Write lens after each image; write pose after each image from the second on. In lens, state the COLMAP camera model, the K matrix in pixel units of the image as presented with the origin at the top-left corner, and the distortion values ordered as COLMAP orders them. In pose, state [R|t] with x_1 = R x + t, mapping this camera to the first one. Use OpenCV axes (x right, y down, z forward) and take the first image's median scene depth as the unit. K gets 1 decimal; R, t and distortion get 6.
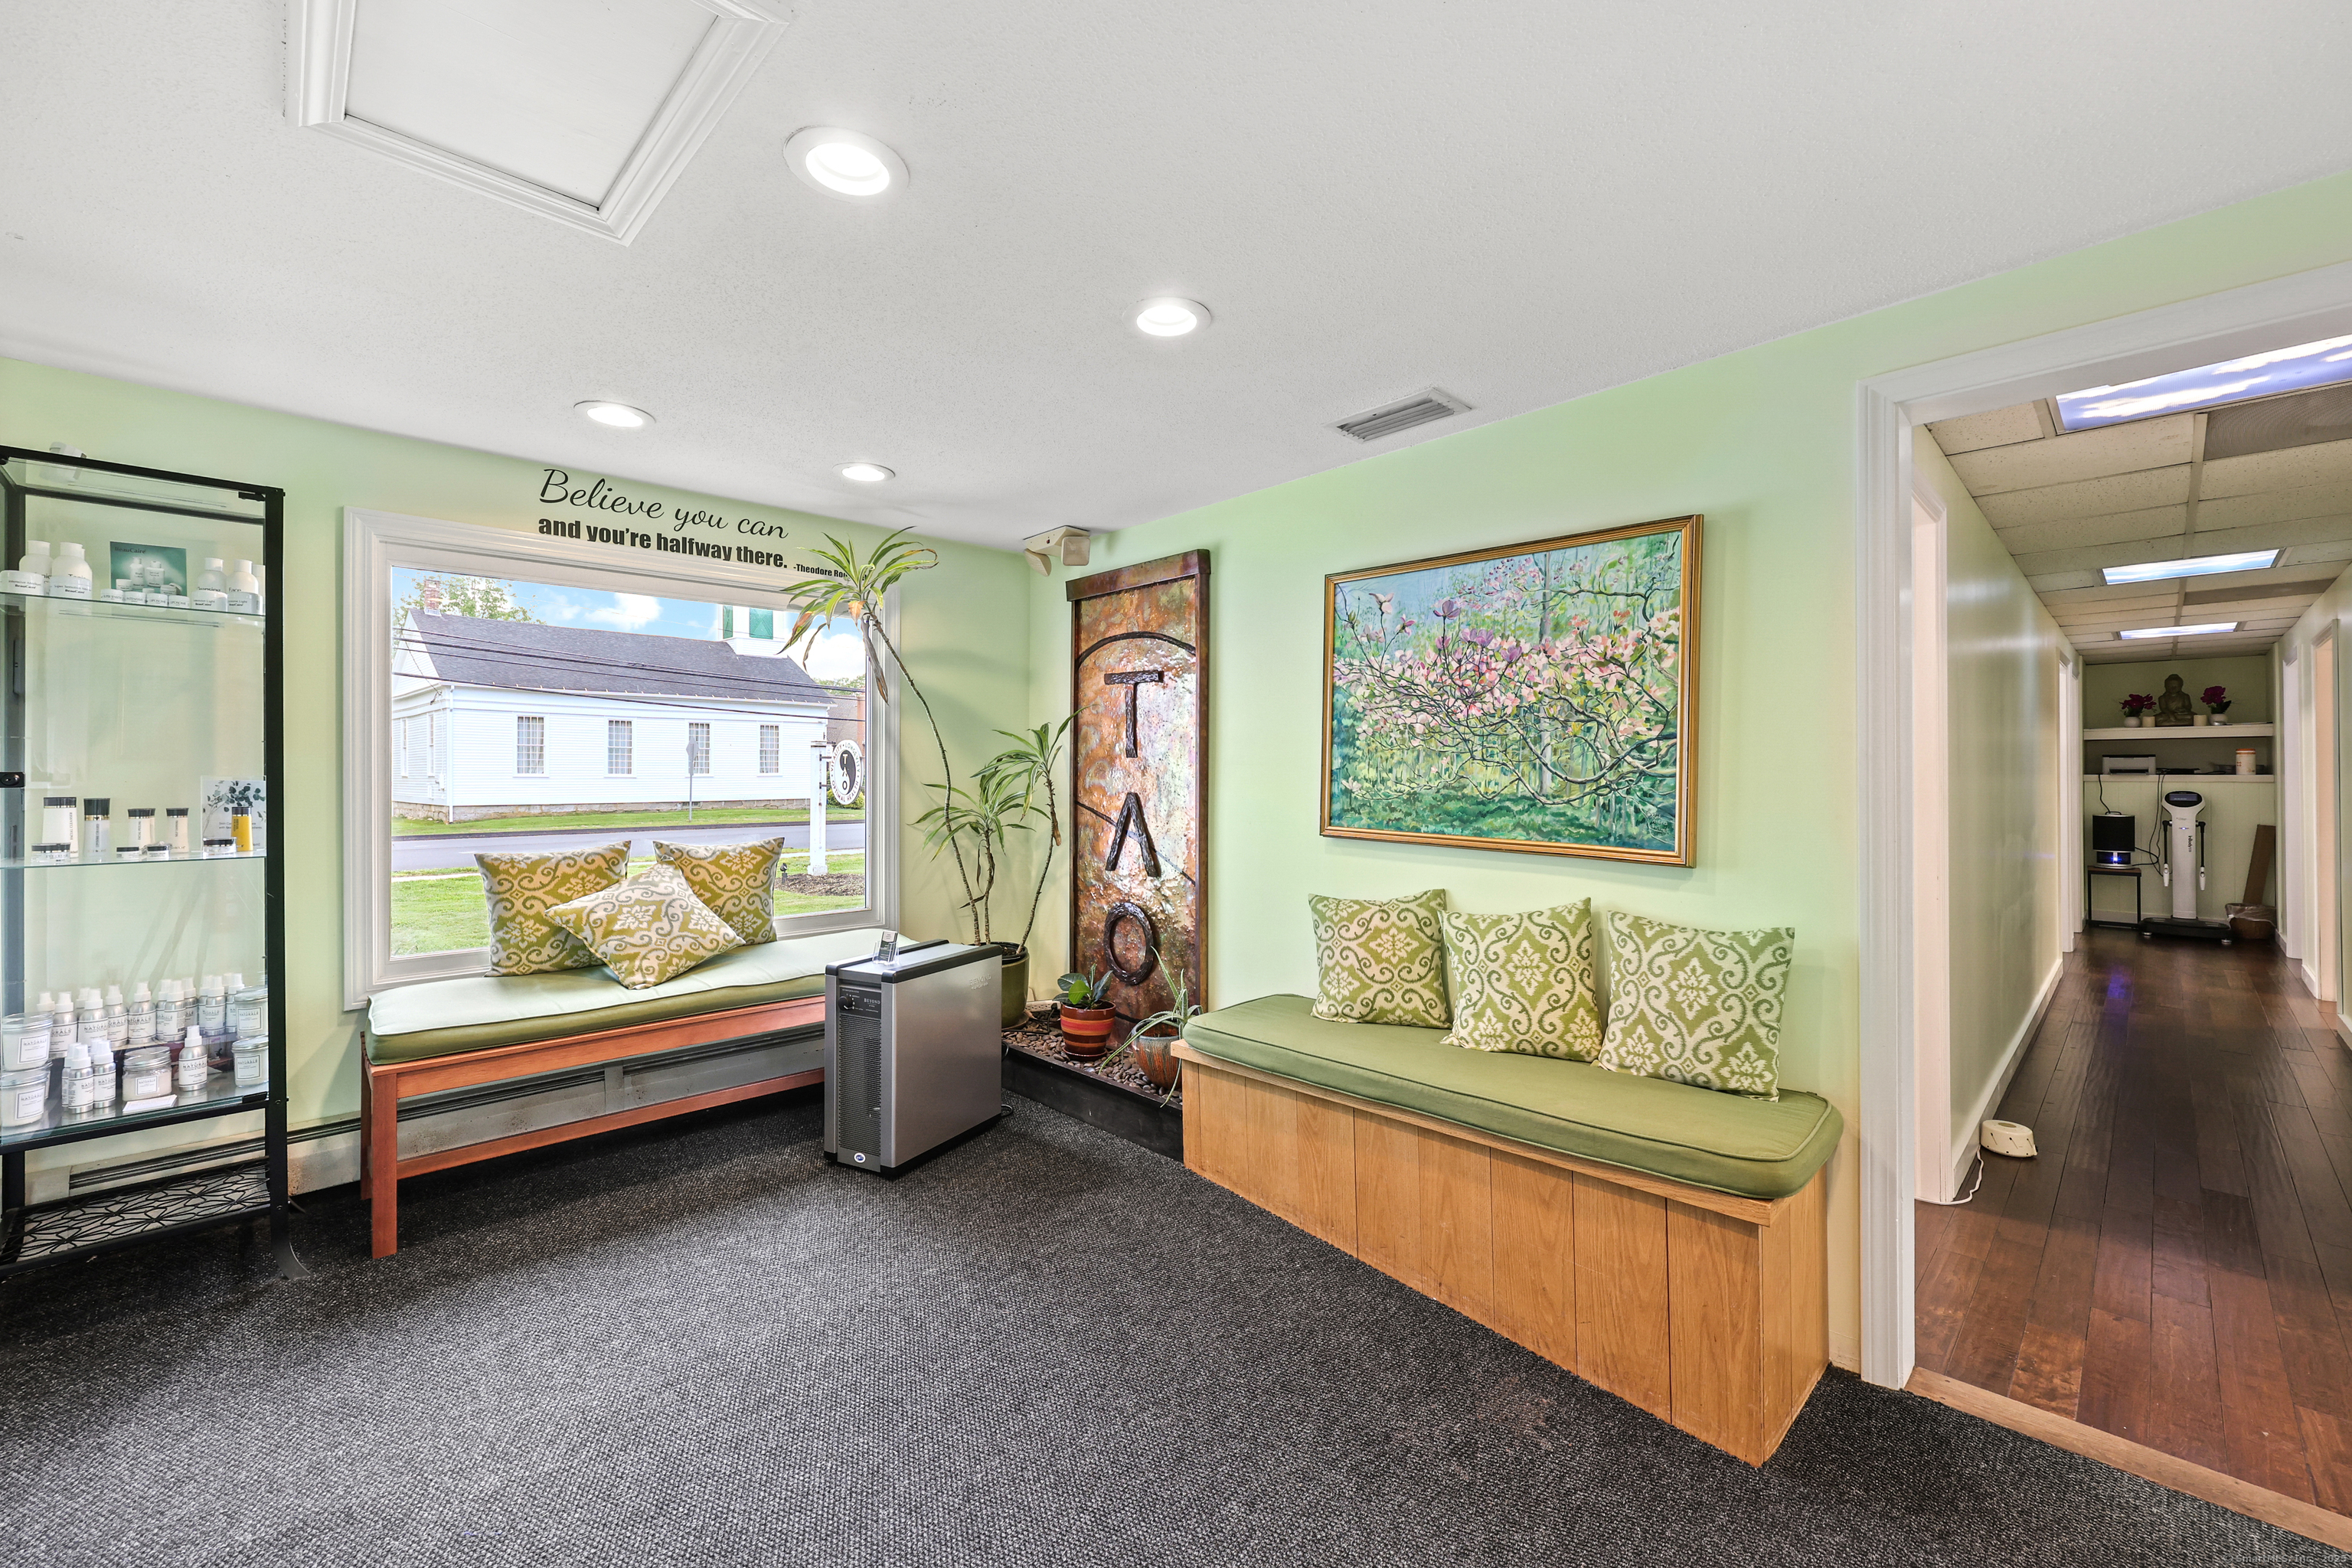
lens RADIAL K [[954.9, 0, 1175.6], [0, 954.9, 774.2], [0, 0, 1]] dist [-0.001674, -0.000174]
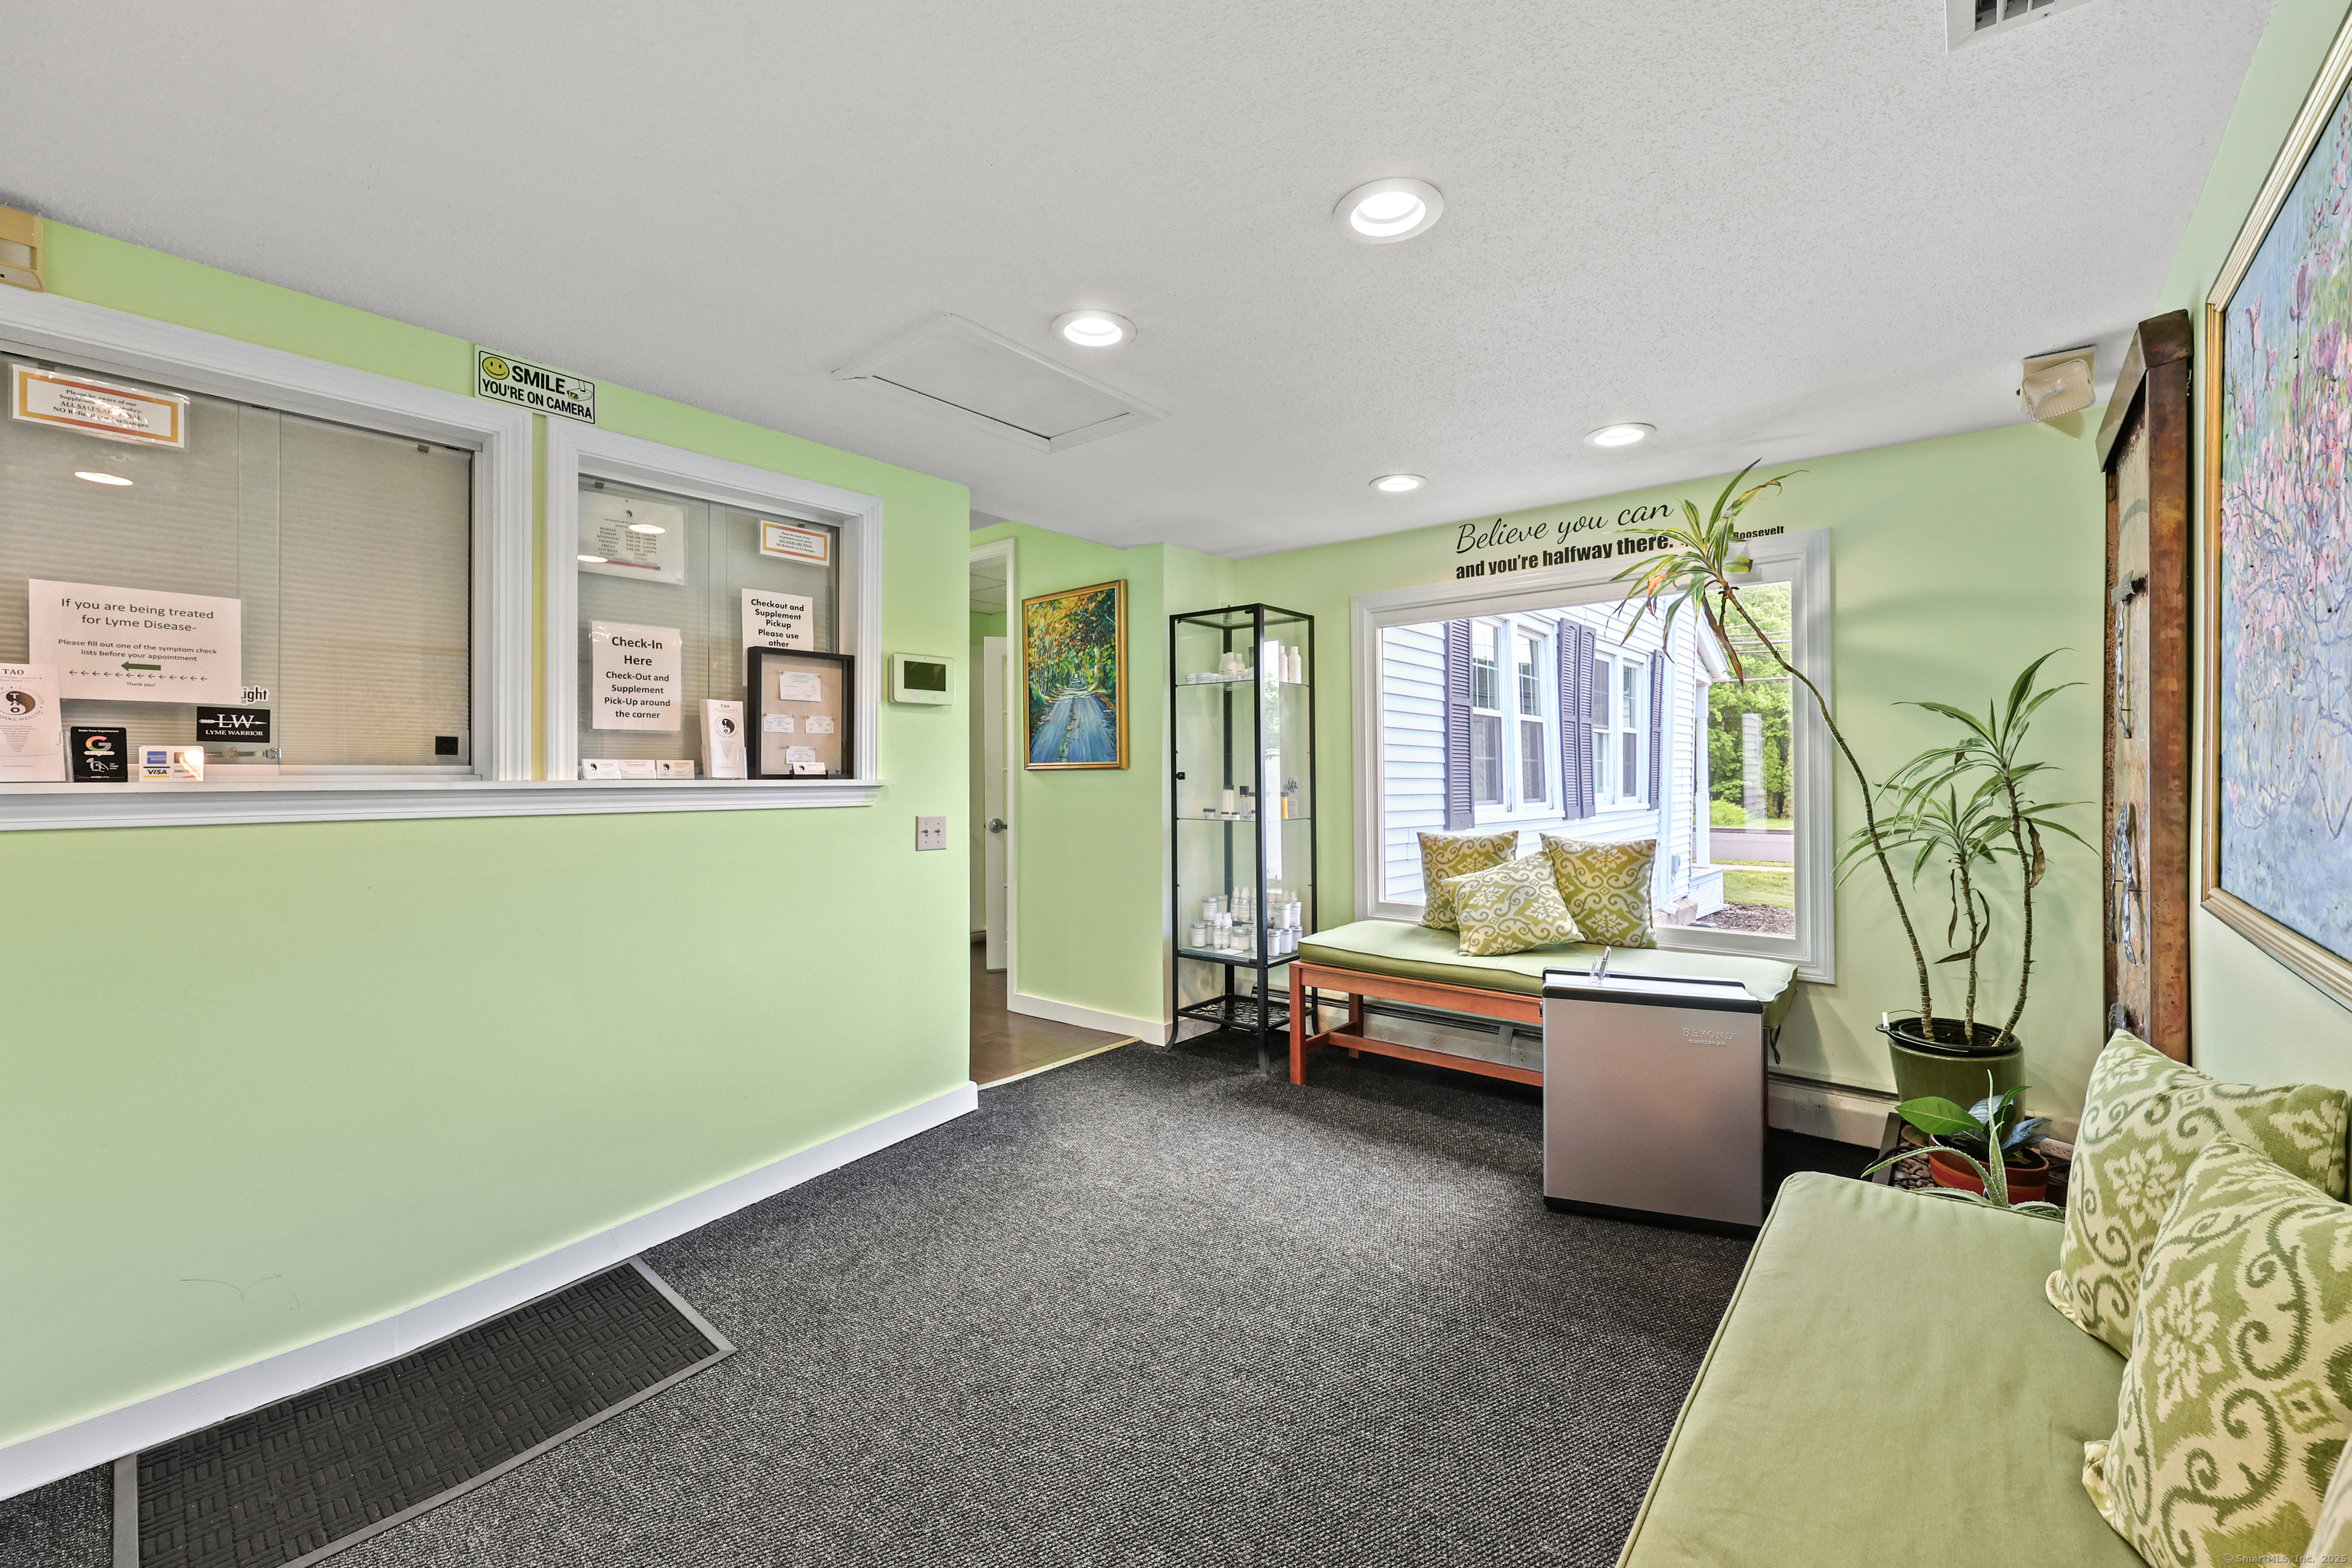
lens RADIAL K [[954.9, 0, 1176.3], [0, 954.9, 778.1], [0, 0, 1]] dist [-0.001674, -0.000174]
pose [[0.108118, 0.002176, -0.994136, 0.525791], [-0.000406, 0.999998, 0.002145, 0.005073], [0.994138, 0.000171, 0.108119, 0.491437]]
